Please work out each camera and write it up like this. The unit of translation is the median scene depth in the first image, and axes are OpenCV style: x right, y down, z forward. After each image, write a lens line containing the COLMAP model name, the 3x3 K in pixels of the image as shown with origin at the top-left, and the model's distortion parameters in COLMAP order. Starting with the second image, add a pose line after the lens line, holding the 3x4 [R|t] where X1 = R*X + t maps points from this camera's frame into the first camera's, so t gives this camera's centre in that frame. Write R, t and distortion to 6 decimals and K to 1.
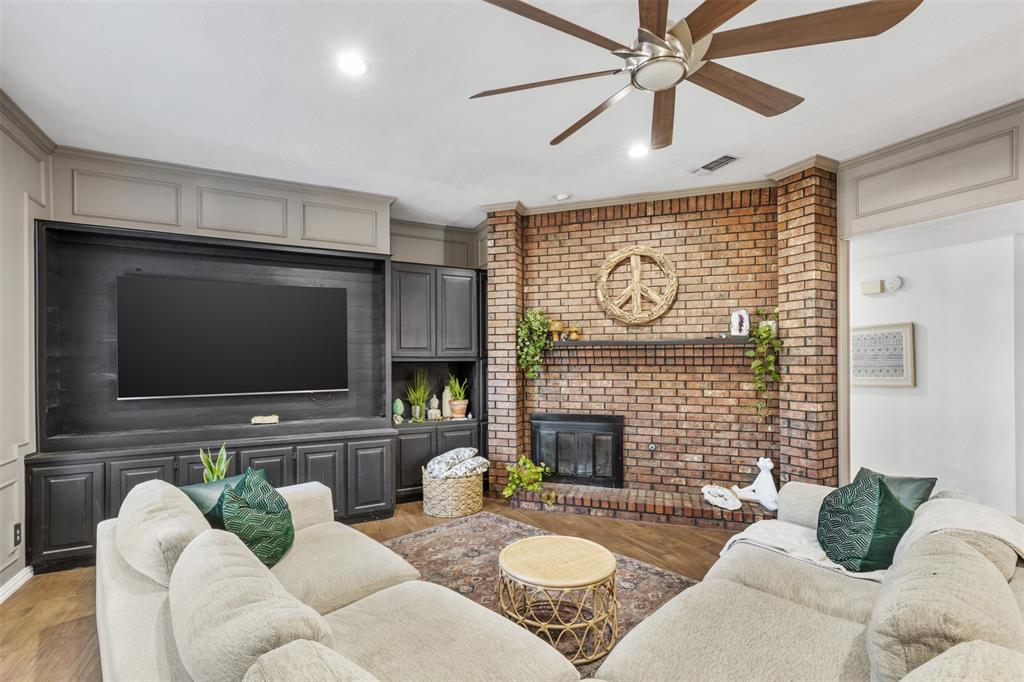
lens RADIAL K [[459.3, 0, 512.1], [0, 459.3, 363.4], [0, 0, 1]] dist [0.000520, -0.000221]
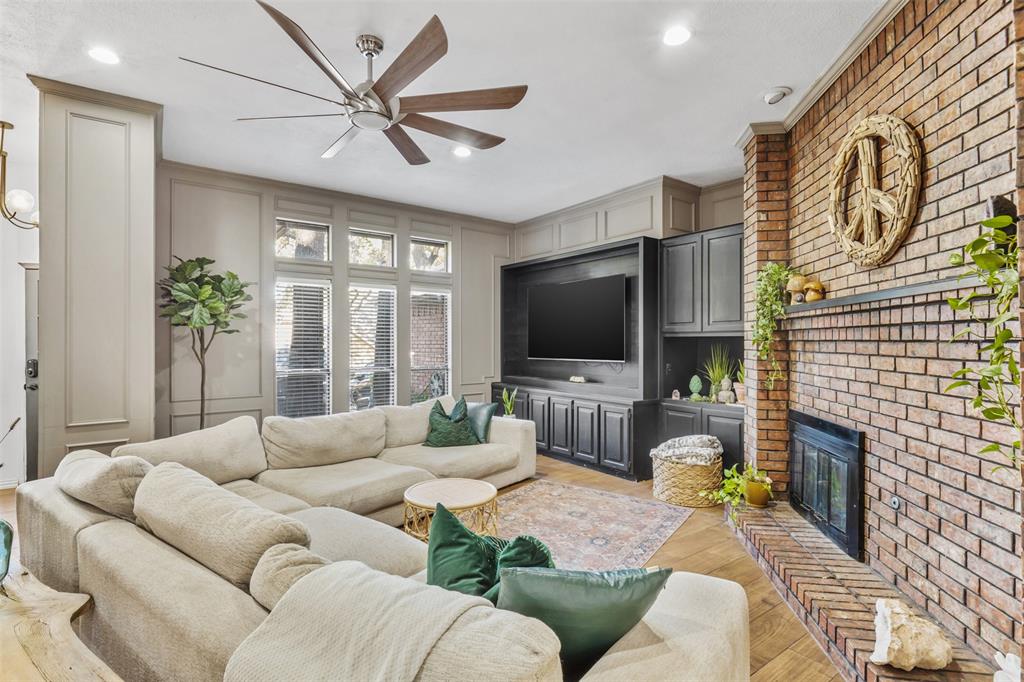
lens RADIAL K [[488.7, 0, 512.0], [0, 488.7, 341.0], [0, 0, 1]] dist [-0.002515, -0.000744]
pose [[0.170890, 0.004109, -0.985282, 0.766283], [-0.004645, 0.999984, 0.003364, 0.003533], [0.985279, 0.004002, 0.170906, 0.489934]]
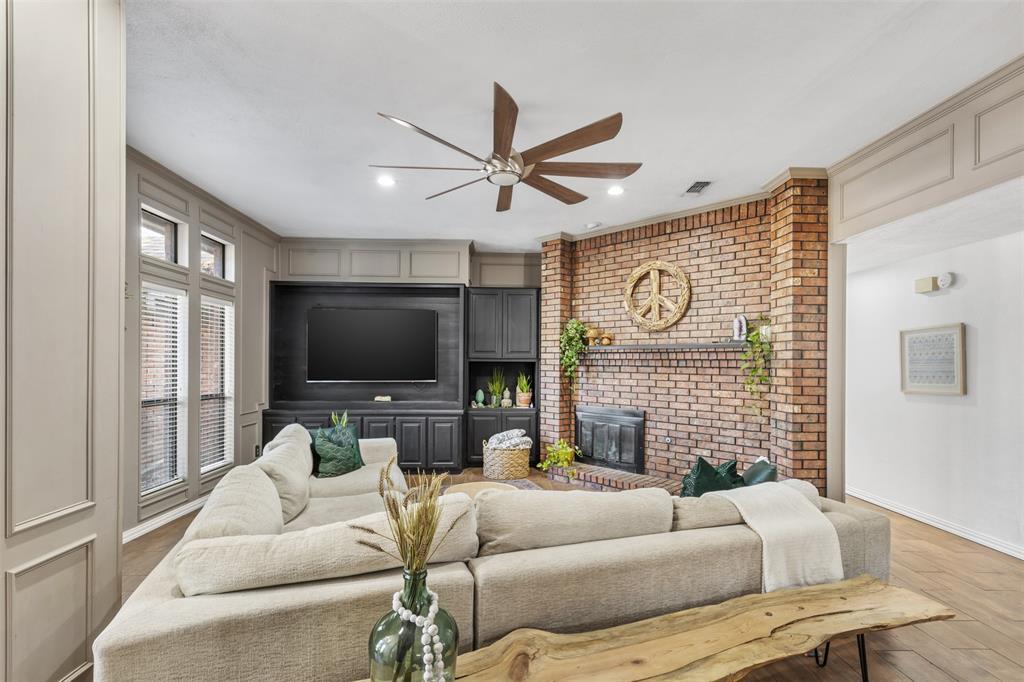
lens RADIAL K [[459.3, 0, 512.1], [0, 459.3, 363.4], [0, 0, 1]] dist [0.000520, -0.000221]
pose [[0.906552, 0.011305, -0.421944, 0.431136], [-0.012833, 0.999917, -0.000782, 0.001229], [0.421900, 0.006124, 0.906622, -0.174366]]
